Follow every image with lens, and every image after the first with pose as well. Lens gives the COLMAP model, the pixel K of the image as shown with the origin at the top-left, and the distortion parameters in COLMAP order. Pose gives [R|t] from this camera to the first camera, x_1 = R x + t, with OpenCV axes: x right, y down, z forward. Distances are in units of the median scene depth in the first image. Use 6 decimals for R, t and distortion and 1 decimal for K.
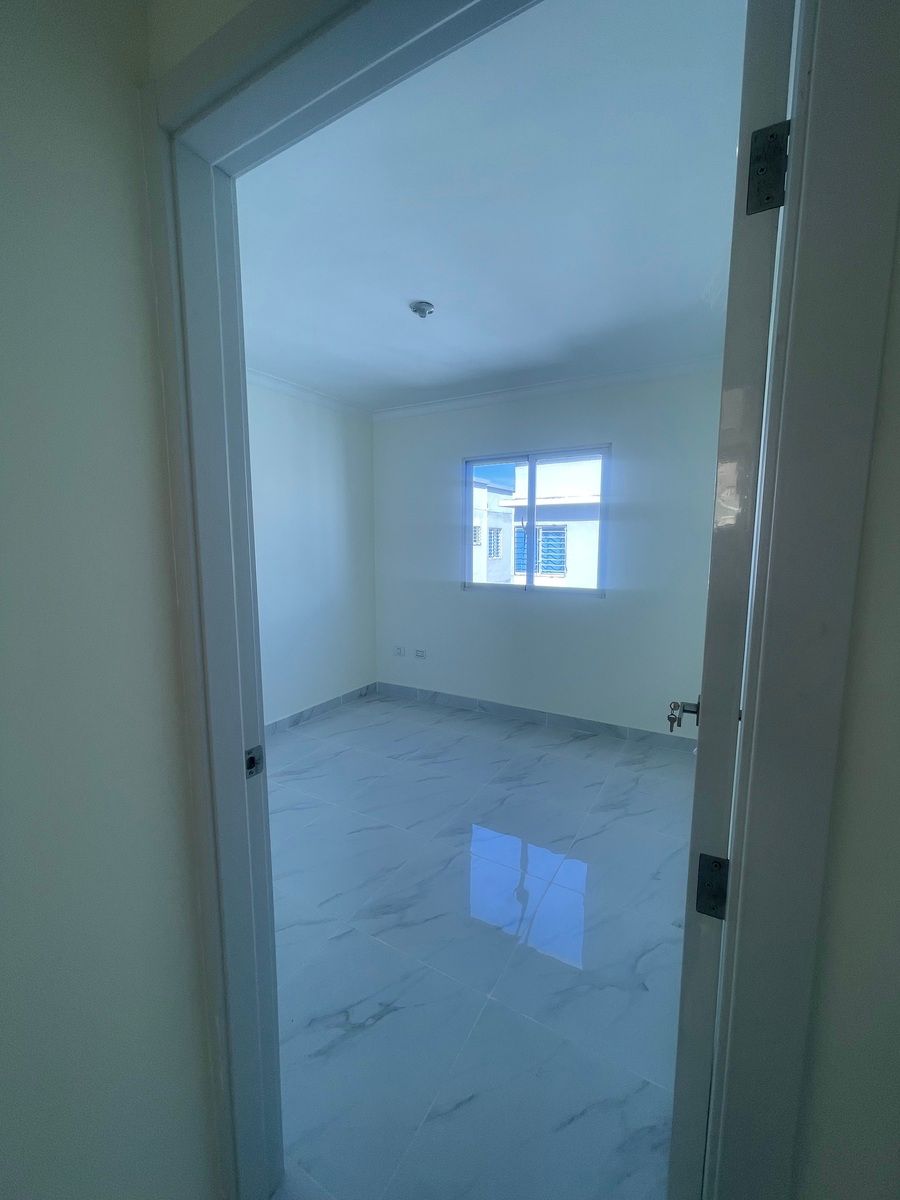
lens RADIAL K [[486.6, 0, 449.5], [0, 486.6, 605.1], [0, 0, 1]] dist [-0.003929, -0.000279]
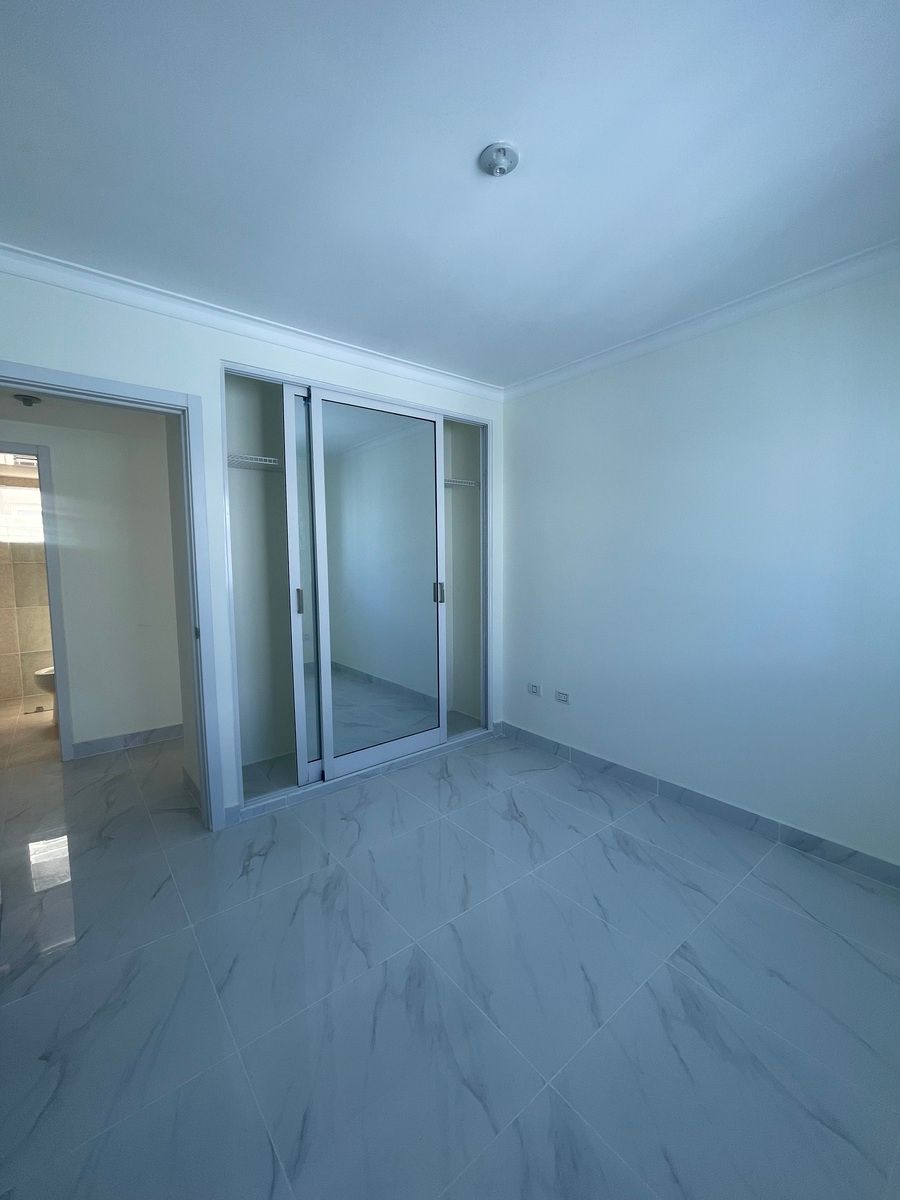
lens RADIAL K [[486.6, 0, 448.1], [0, 486.6, 601.8], [0, 0, 1]] dist [-0.003929, -0.000279]
pose [[-0.357155, 0.090499, -0.929651, 0.386667], [-0.113602, 0.983698, 0.139404, -0.090934], [0.927111, 0.155399, -0.341051, 0.808960]]
